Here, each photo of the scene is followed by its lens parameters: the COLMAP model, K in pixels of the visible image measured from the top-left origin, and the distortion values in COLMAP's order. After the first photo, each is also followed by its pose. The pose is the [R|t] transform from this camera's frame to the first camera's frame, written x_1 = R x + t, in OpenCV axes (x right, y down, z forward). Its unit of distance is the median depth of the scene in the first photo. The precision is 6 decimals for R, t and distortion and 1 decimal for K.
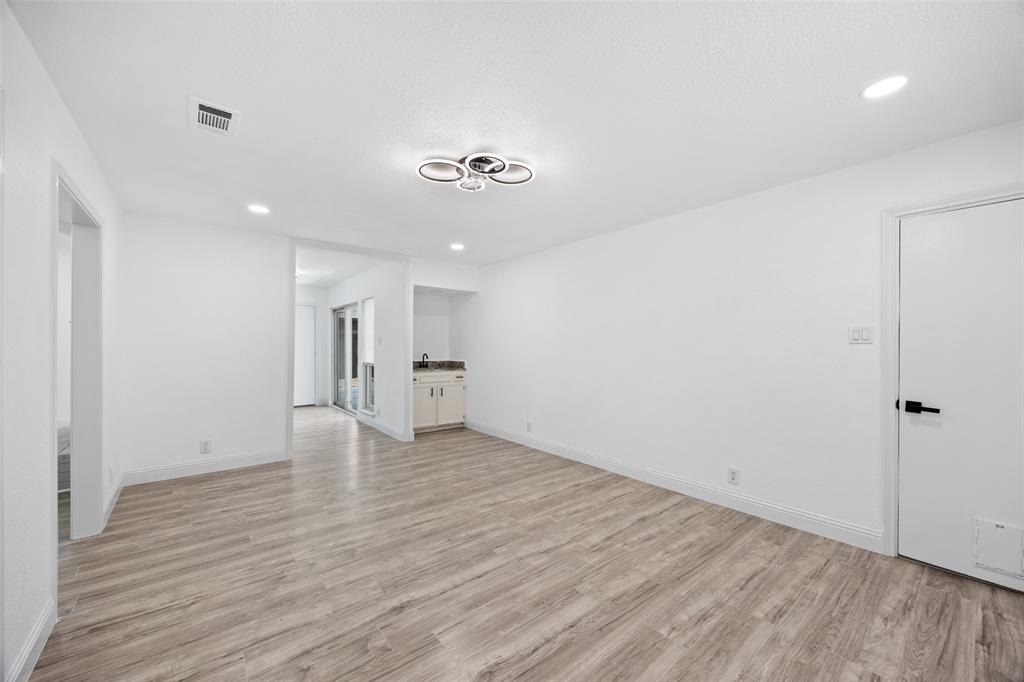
lens RADIAL K [[390.1, 0, 515.4], [0, 390.1, 341.1], [0, 0, 1]] dist [-0.001342, -0.000203]
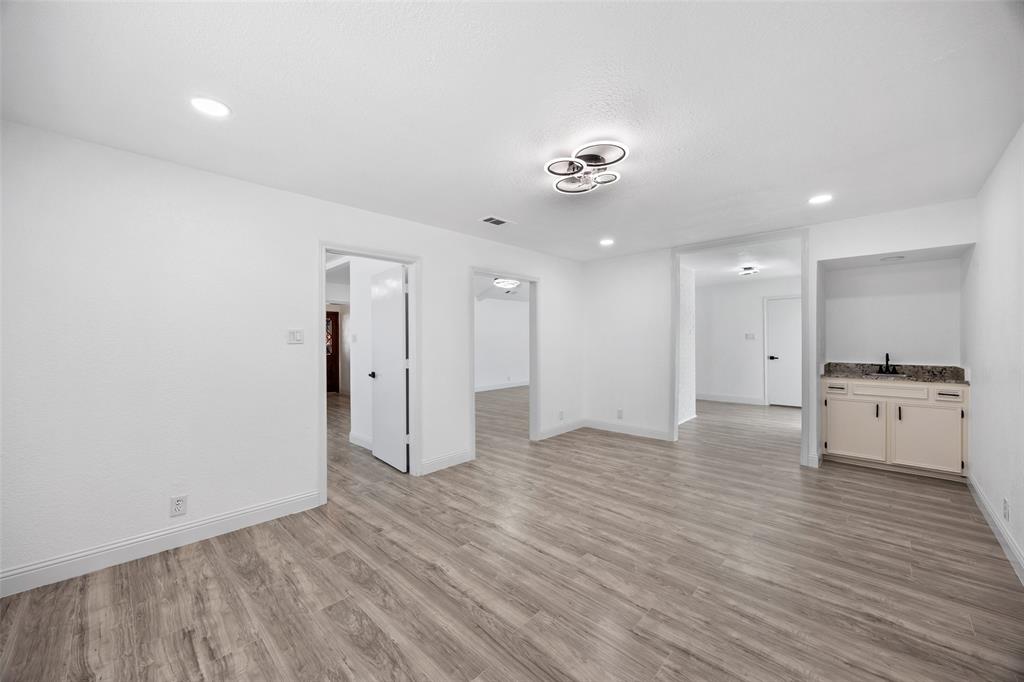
lens RADIAL K [[390.1, 0, 516.7], [0, 390.1, 345.7], [0, 0, 1]] dist [-0.001342, -0.000203]
pose [[0.115286, 0.004329, -0.993323, 0.693946], [0.018786, 0.999802, 0.006538, 0.005495], [0.993155, -0.019414, 0.115182, 0.563715]]
